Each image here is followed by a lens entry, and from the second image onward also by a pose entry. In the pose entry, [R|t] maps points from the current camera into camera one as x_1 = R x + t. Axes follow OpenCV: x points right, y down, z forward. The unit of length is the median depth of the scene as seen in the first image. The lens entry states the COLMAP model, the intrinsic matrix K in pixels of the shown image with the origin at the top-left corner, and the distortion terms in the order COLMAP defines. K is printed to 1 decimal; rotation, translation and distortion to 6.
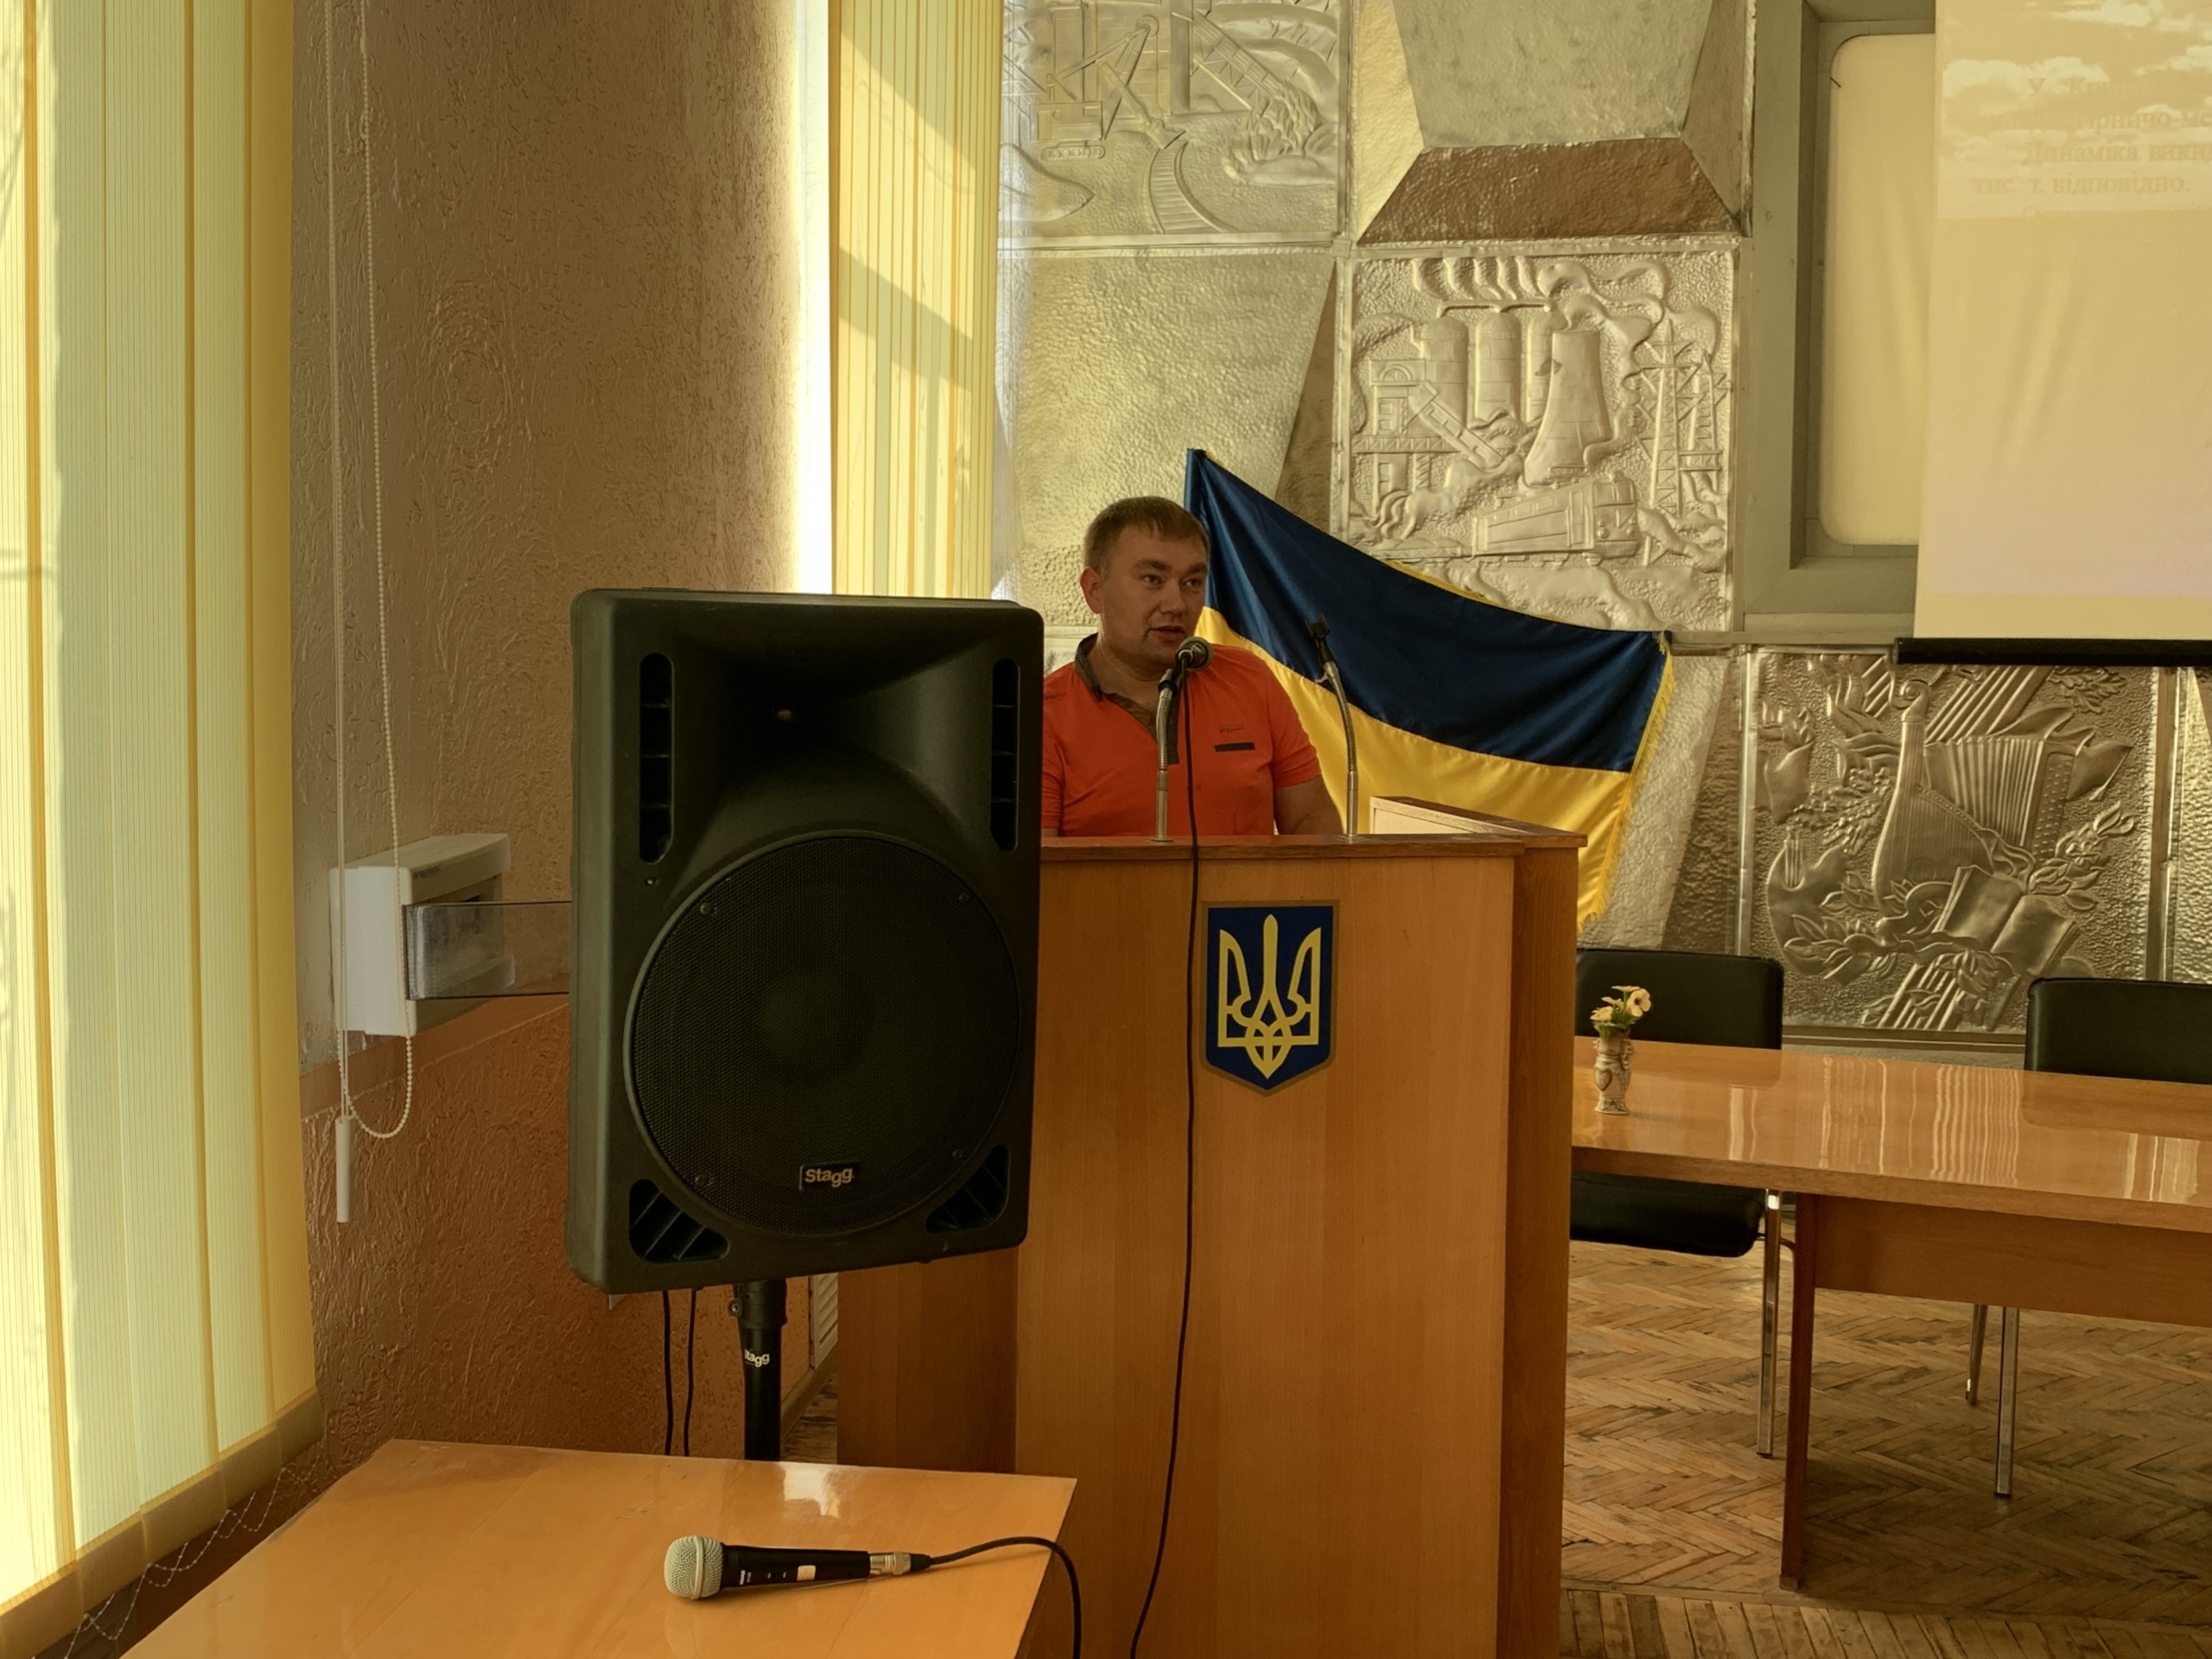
lens RADIAL K [[2252.8, 0, 1099.6], [0, 2252.8, 829.9], [0, 0, 1]] dist [0.001642, 0.000000]
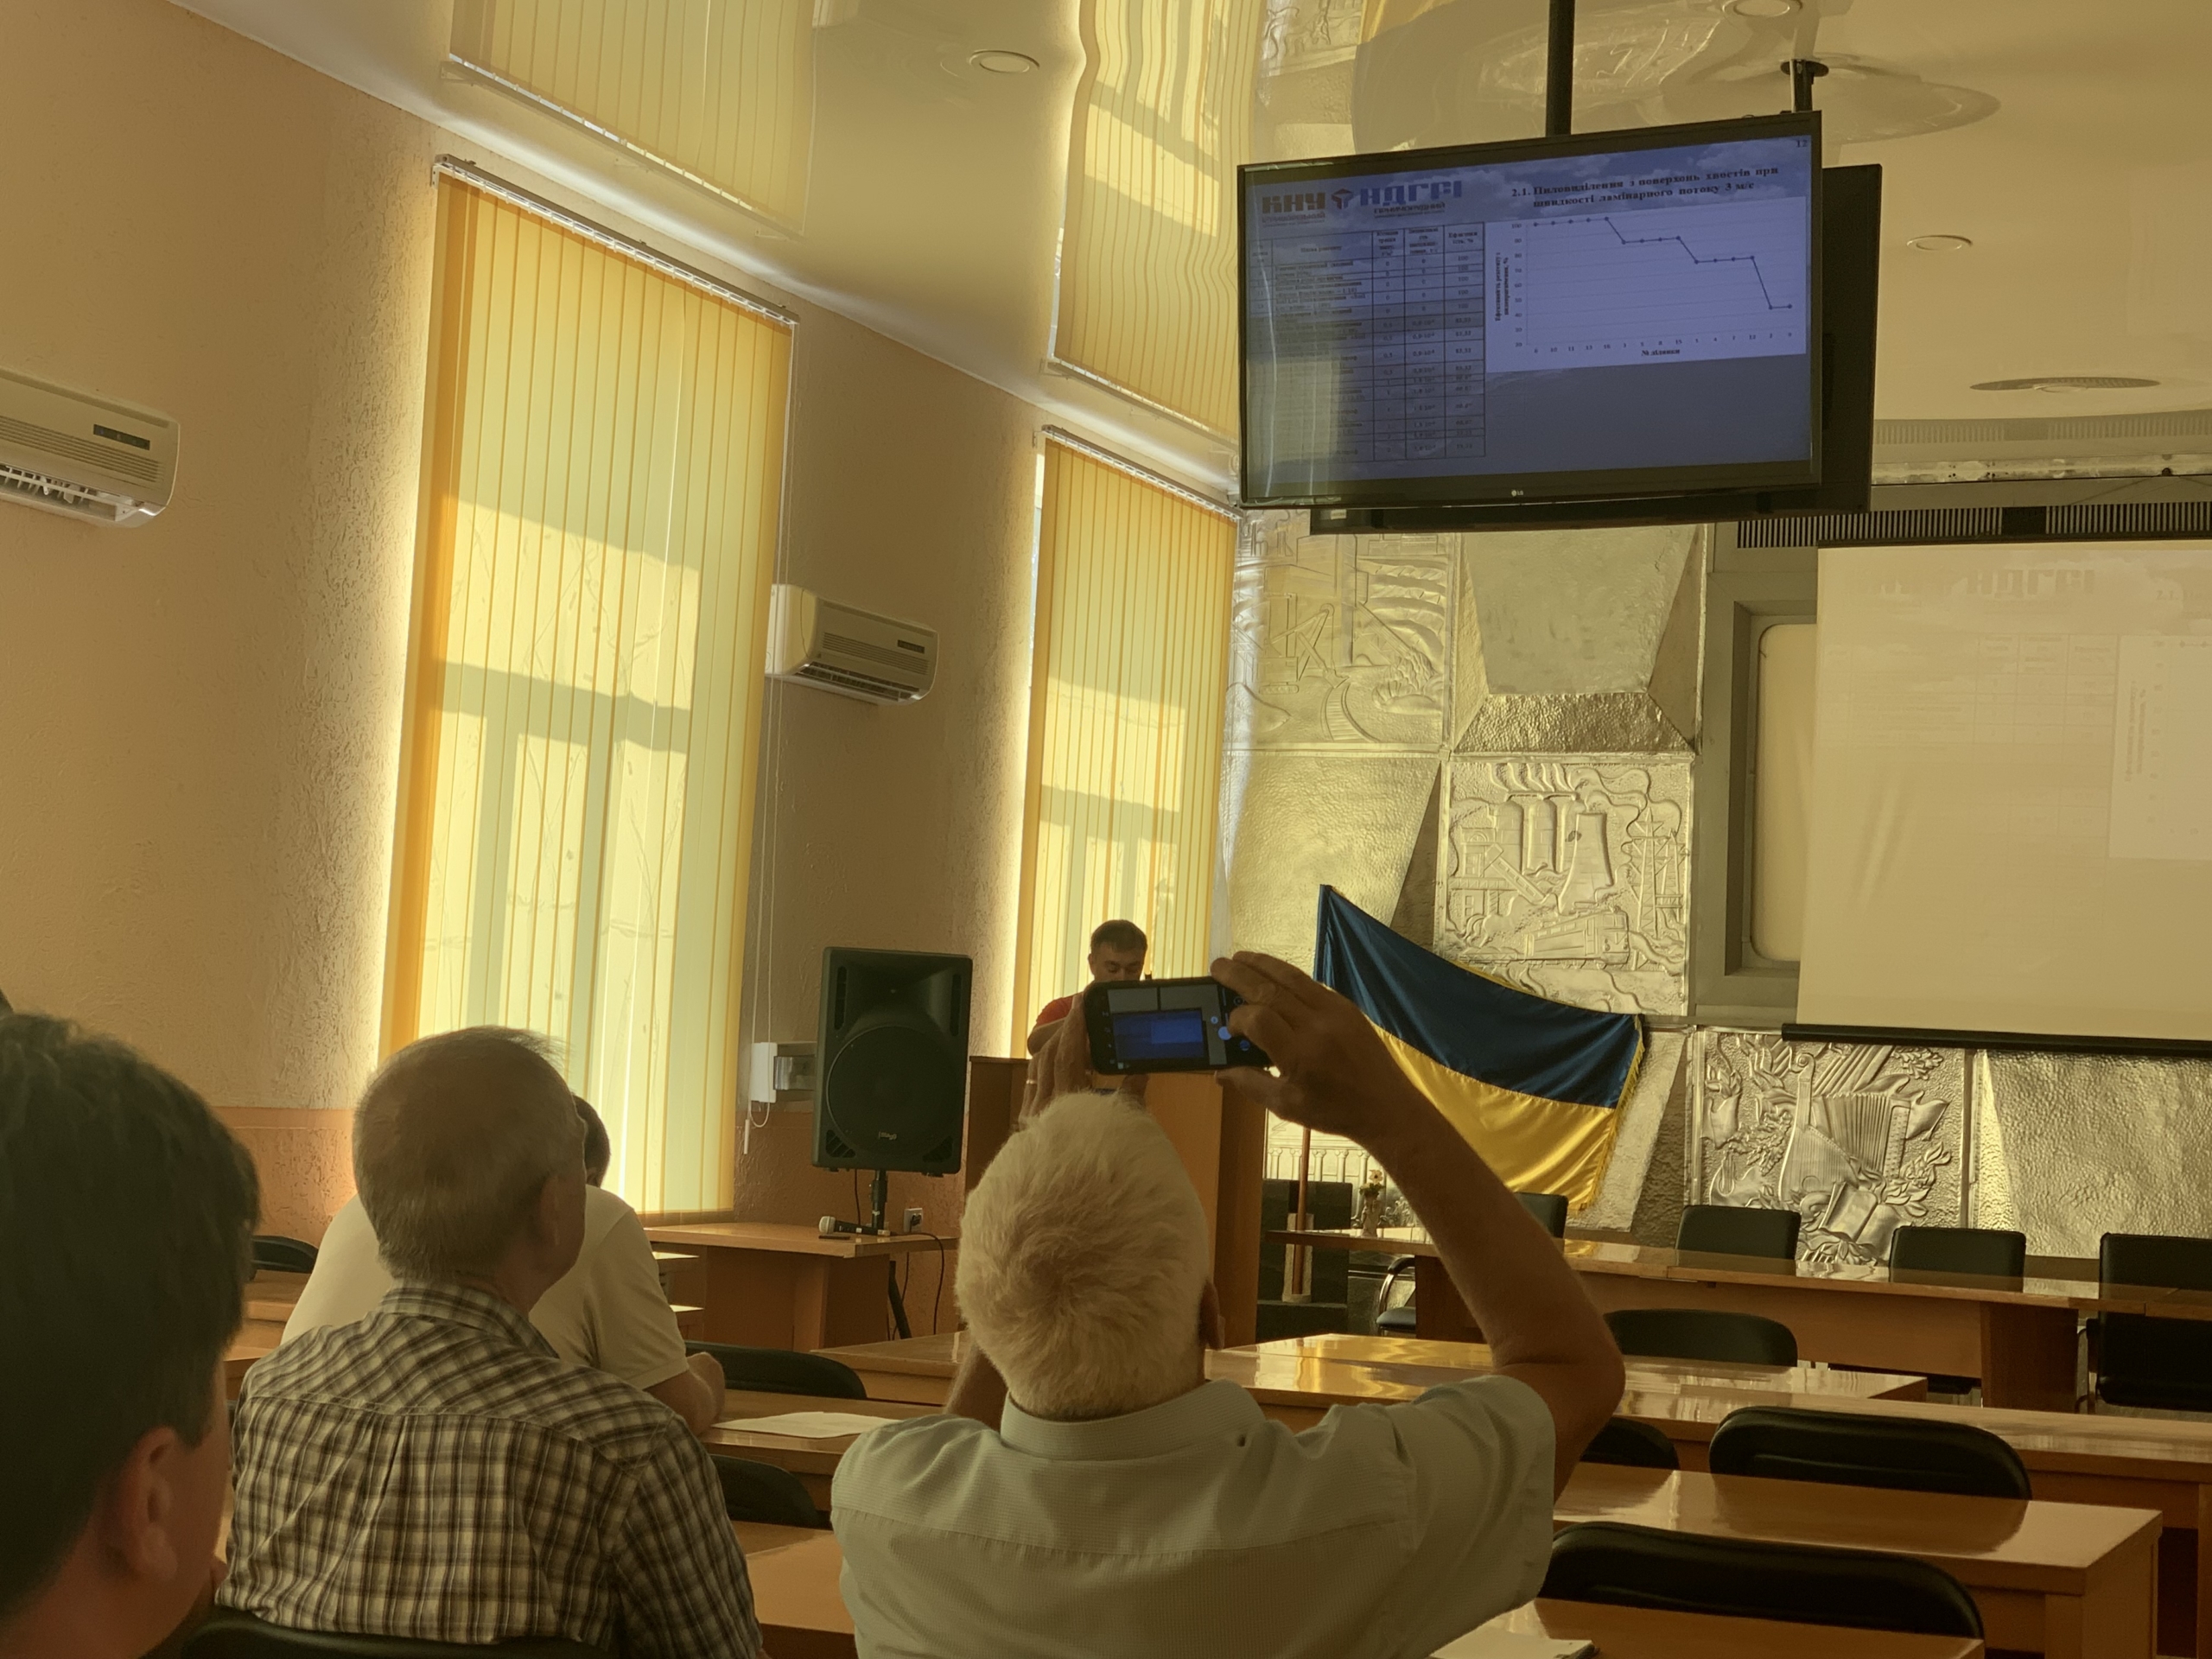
lens RADIAL K [[3567.6, 0, 1106.9], [0, 3567.6, 828.7], [0, 0, 1]] dist [0.012721, 0.000000]
pose [[0.962656, 0.021693, -0.269859, 0.541759], [-0.063952, 0.986796, -0.148810, 0.162537], [0.263067, 0.160511, 0.951332, -1.339501]]
